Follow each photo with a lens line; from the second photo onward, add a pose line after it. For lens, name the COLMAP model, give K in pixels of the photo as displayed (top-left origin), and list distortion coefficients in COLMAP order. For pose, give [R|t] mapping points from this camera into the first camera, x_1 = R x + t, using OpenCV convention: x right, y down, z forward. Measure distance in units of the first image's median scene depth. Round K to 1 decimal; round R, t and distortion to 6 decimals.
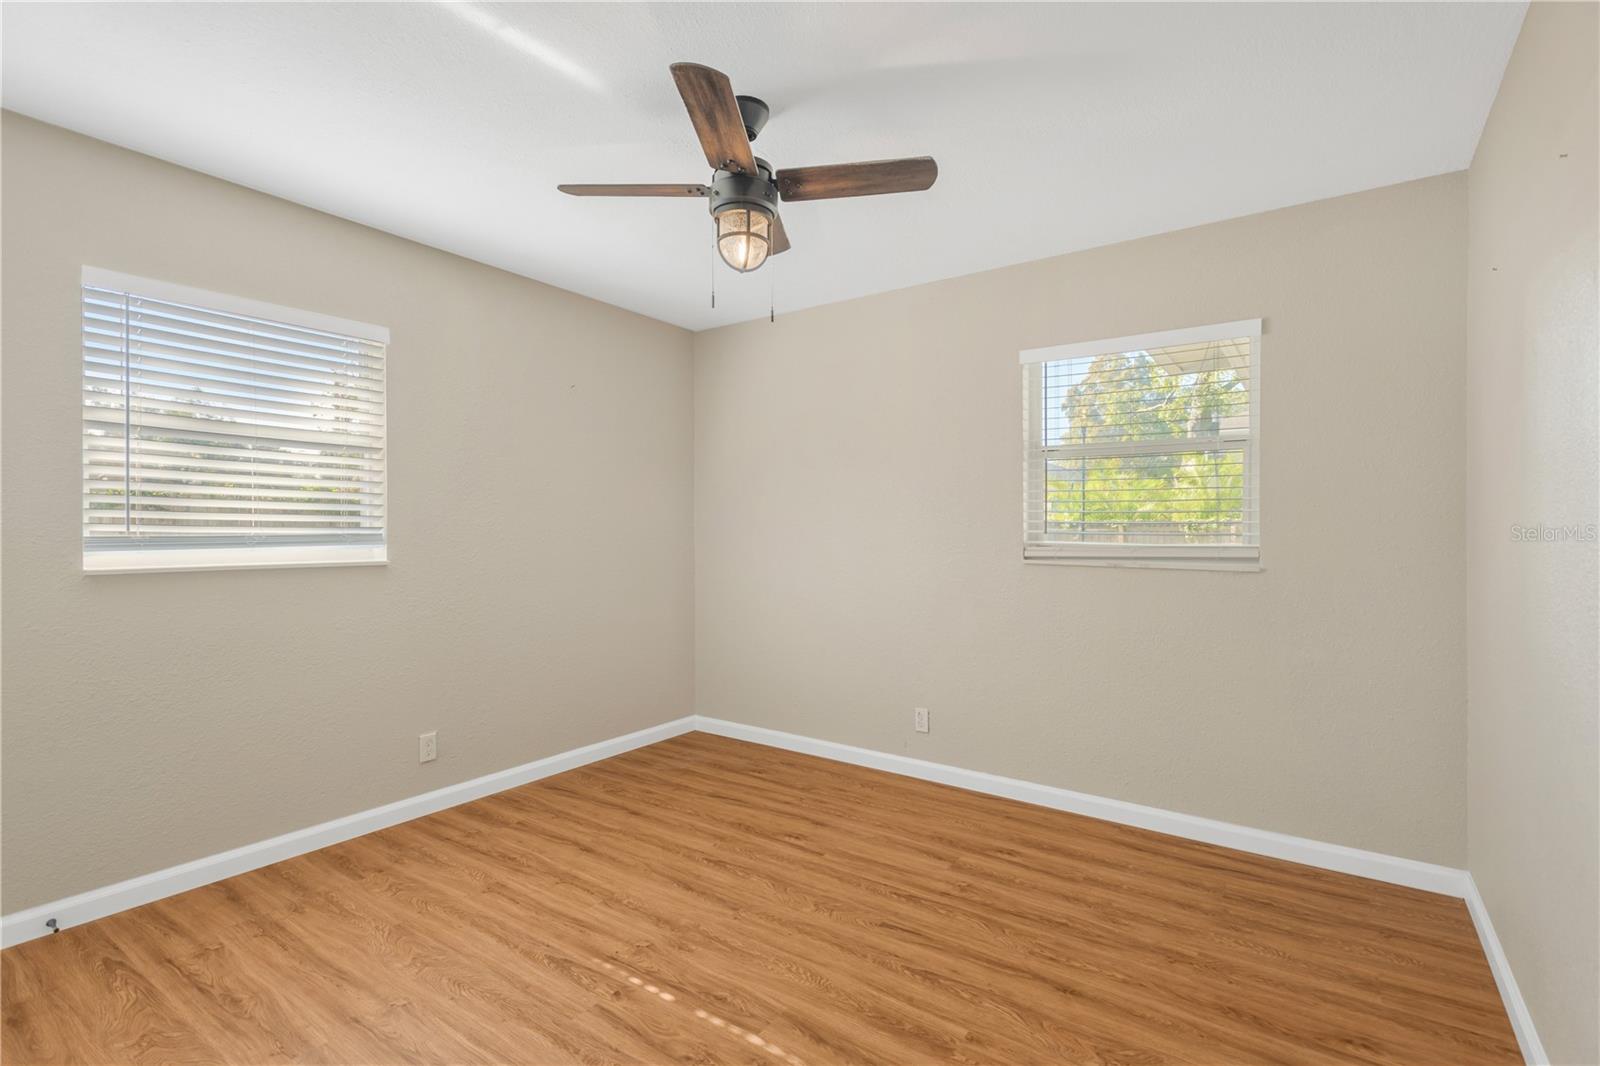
lens RADIAL K [[754.1, 0, 802.8], [0, 754.1, 532.1], [0, 0, 1]] dist [0.008657, -0.001413]
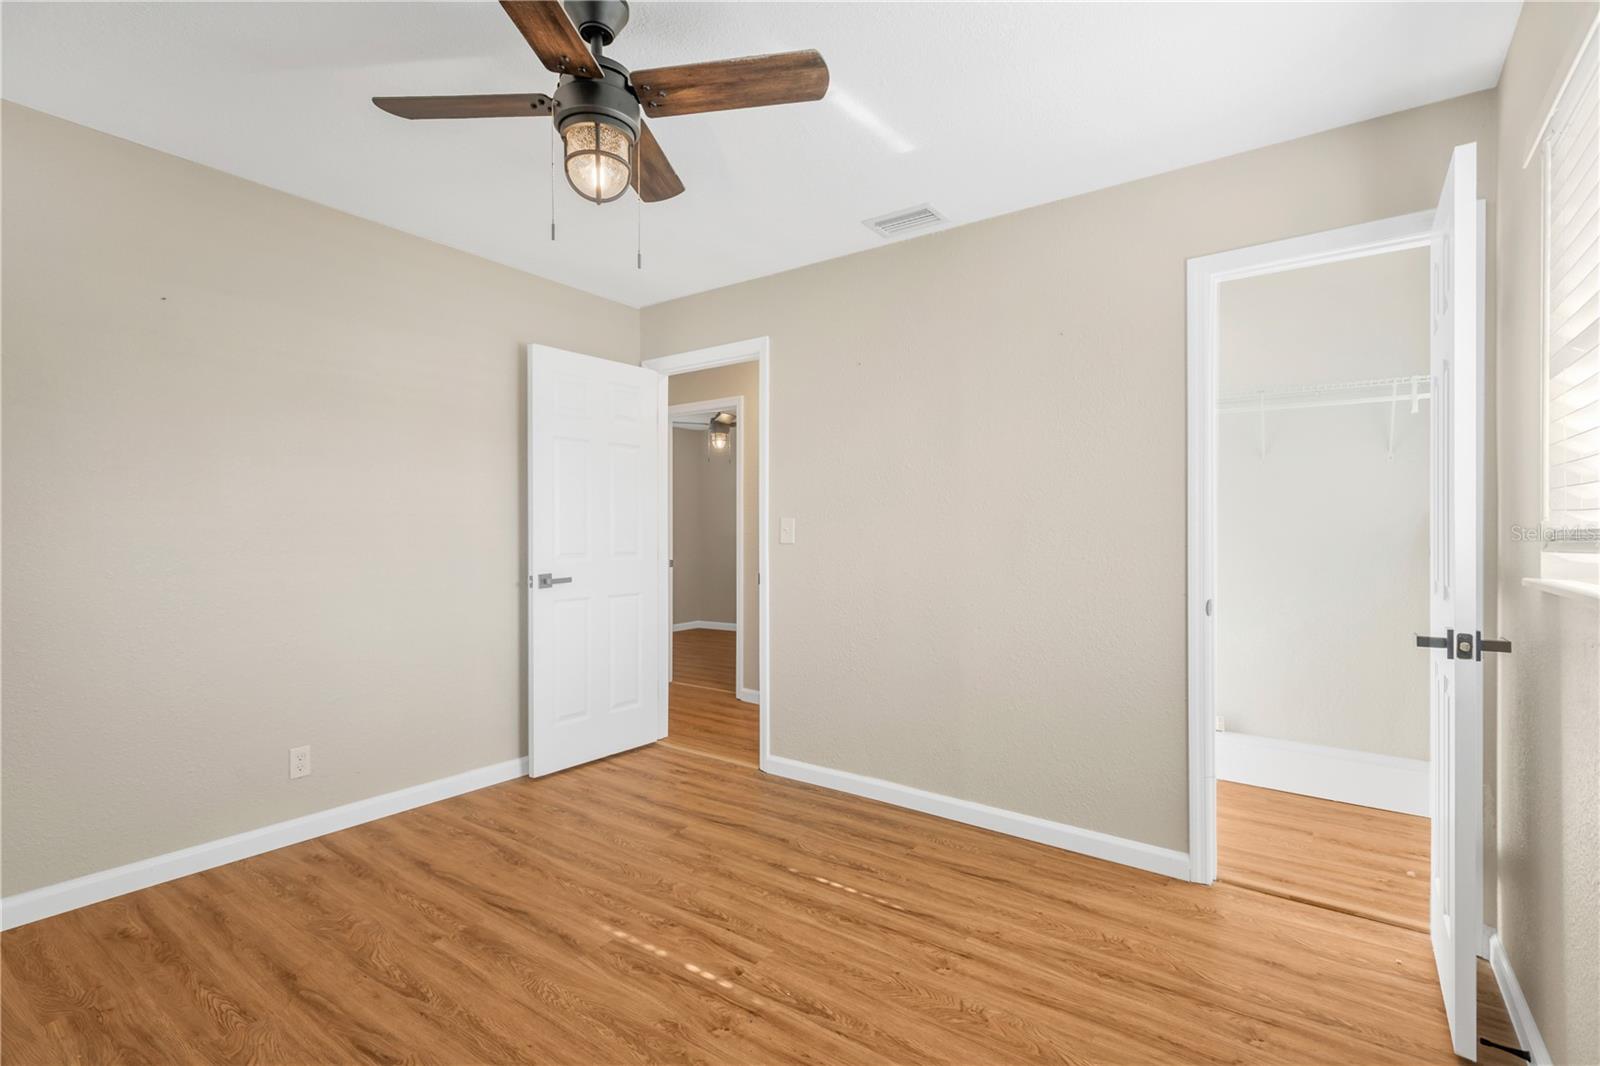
lens RADIAL K [[754.1, 0, 798.9], [0, 754.1, 535.5], [0, 0, 1]] dist [0.008657, -0.001413]
pose [[-0.999671, -0.010662, 0.023314, -0.333071], [-0.010663, 0.999943, 0.000080, 0.020169], [-0.023313, -0.000169, -0.999728, 1.954797]]
